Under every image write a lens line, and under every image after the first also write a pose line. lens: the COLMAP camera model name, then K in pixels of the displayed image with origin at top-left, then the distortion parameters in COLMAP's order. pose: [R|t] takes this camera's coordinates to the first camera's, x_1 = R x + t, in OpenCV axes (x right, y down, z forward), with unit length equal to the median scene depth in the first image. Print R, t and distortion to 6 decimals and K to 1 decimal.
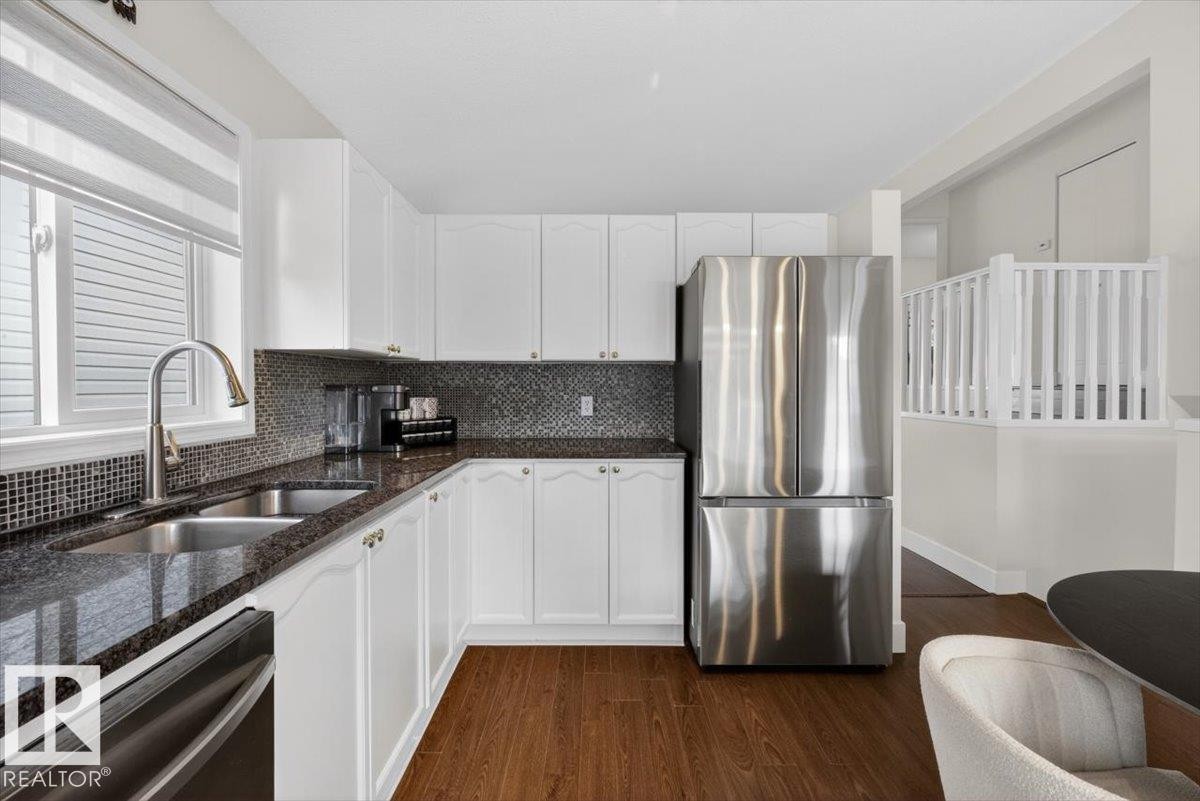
lens RADIAL K [[529.4, 0, 597.1], [0, 529.4, 395.2], [0, 0, 1]] dist [-0.011448, 0.002680]
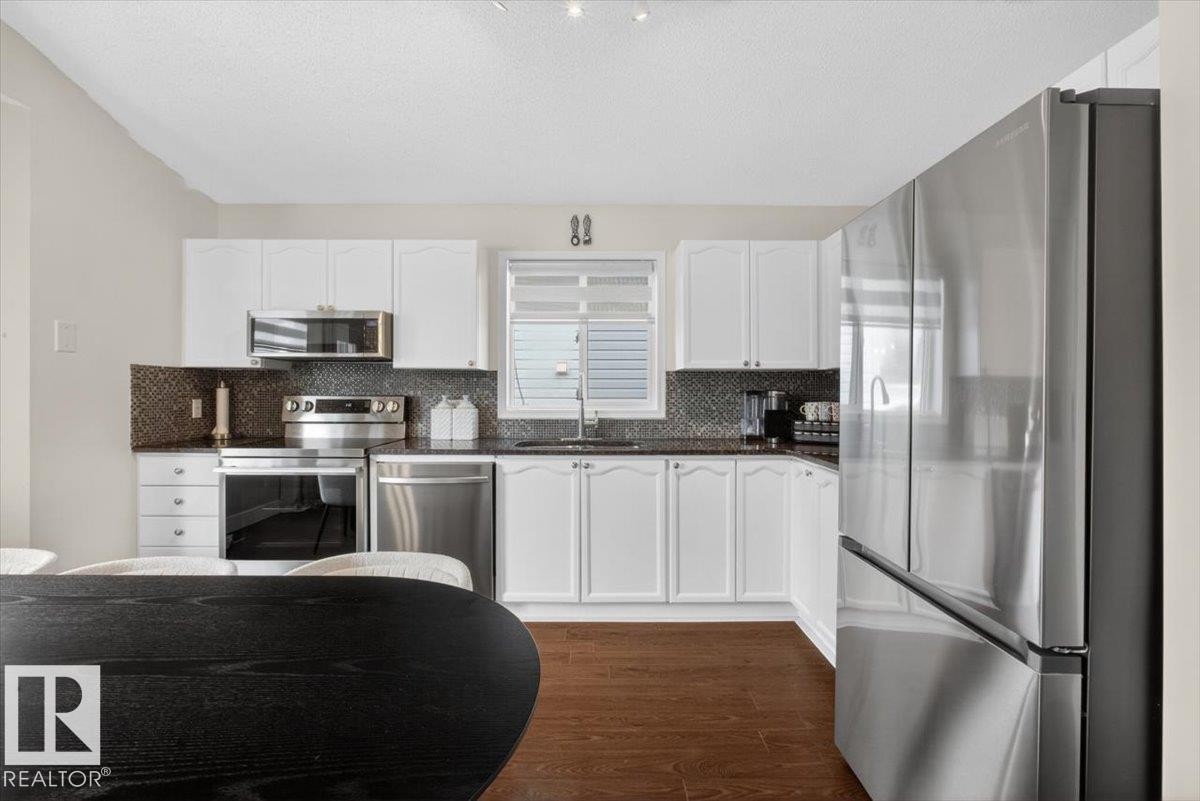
lens RADIAL K [[529.4, 0, 597.2], [0, 529.4, 393.1], [0, 0, 1]] dist [-0.011448, 0.002680]
pose [[0.004217, 0.009287, -0.999948, 1.159699], [-0.014561, 0.999851, 0.009225, -0.025086], [0.999885, 0.014522, 0.004352, 0.741910]]
